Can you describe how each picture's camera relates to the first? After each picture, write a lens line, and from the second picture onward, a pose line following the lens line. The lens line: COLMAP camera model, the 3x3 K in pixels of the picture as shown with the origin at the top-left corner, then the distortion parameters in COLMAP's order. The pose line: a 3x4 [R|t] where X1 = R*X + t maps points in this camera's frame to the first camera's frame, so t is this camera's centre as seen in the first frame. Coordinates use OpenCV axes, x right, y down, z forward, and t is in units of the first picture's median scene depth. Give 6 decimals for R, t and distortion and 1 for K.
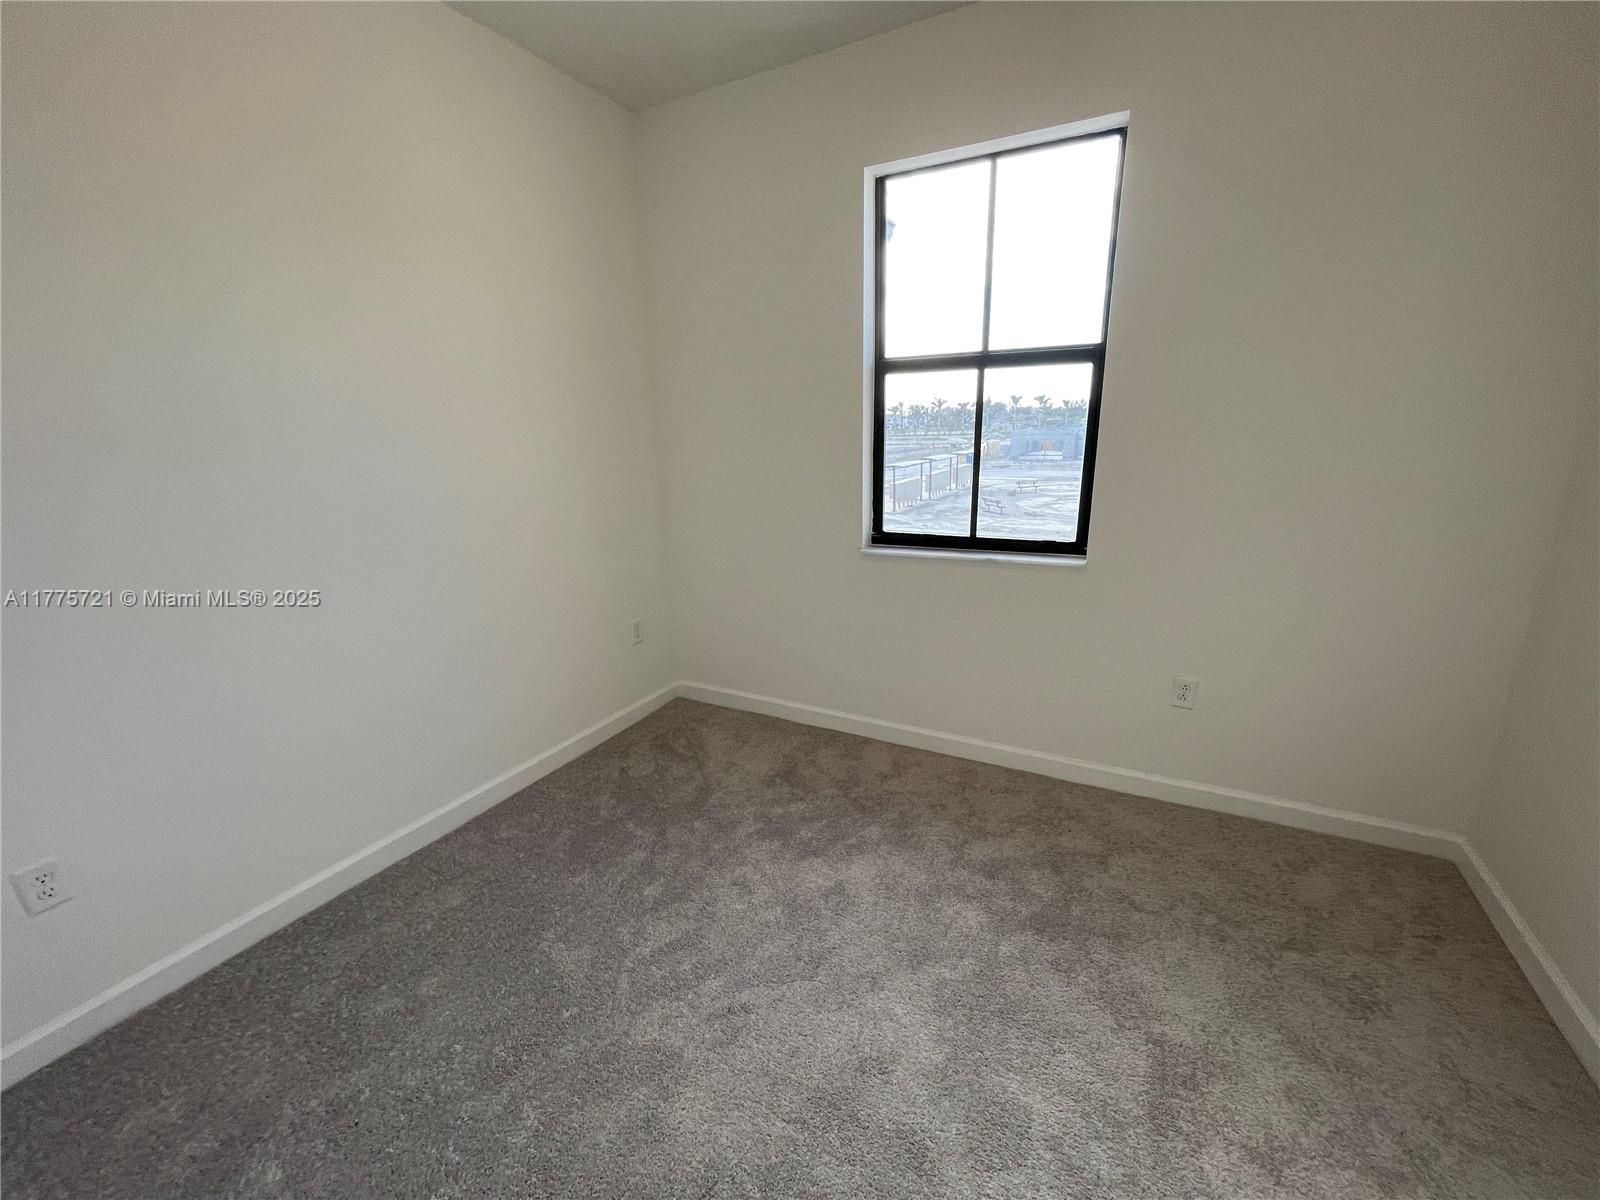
lens RADIAL K [[672.2, 0, 800.0], [0, 672.2, 600.0], [0, 0, 1]] dist [-0.001247, -0.001119]
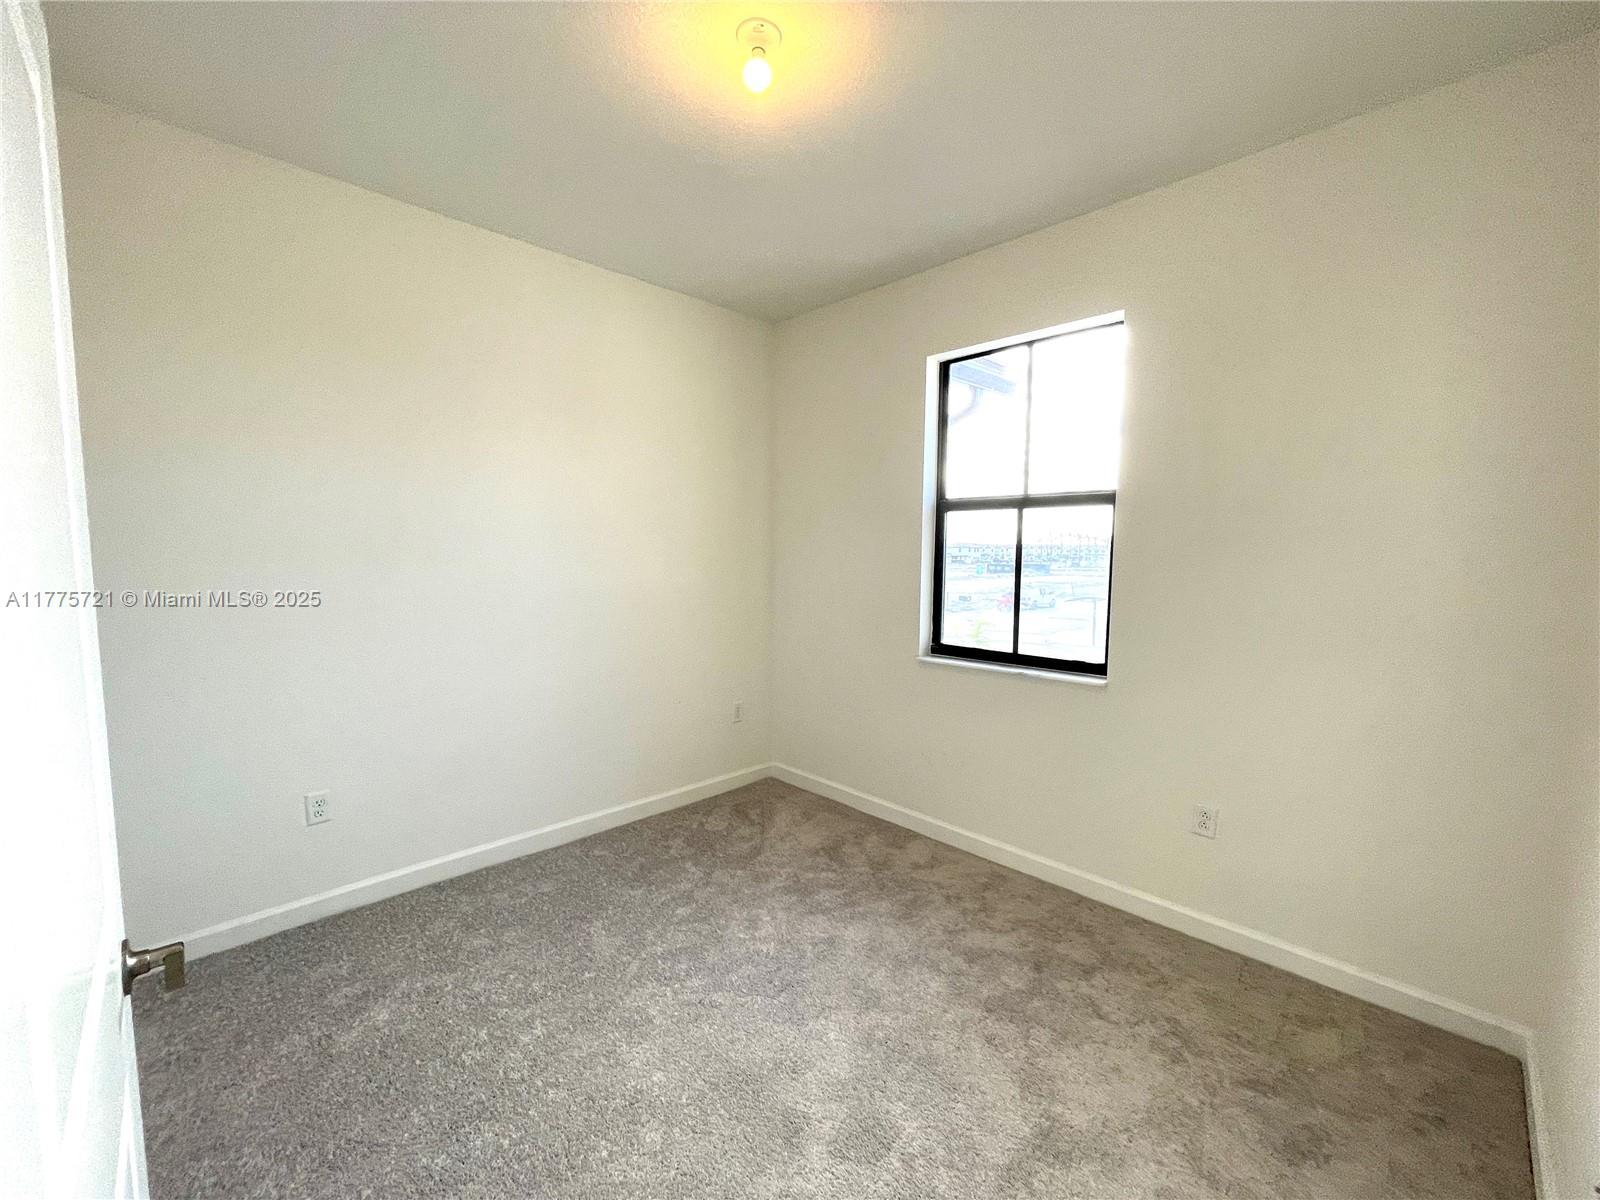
lens RADIAL K [[663.0, 0, 781.9], [0, 663.0, 579.7], [0, 0, 1]] dist [-0.001189, 0.000004]
pose [[0.950546, 0.046043, -0.307151, 0.254629], [-0.107829, 0.976359, -0.187341, 0.039673], [0.291264, 0.211196, 0.933039, -0.181020]]
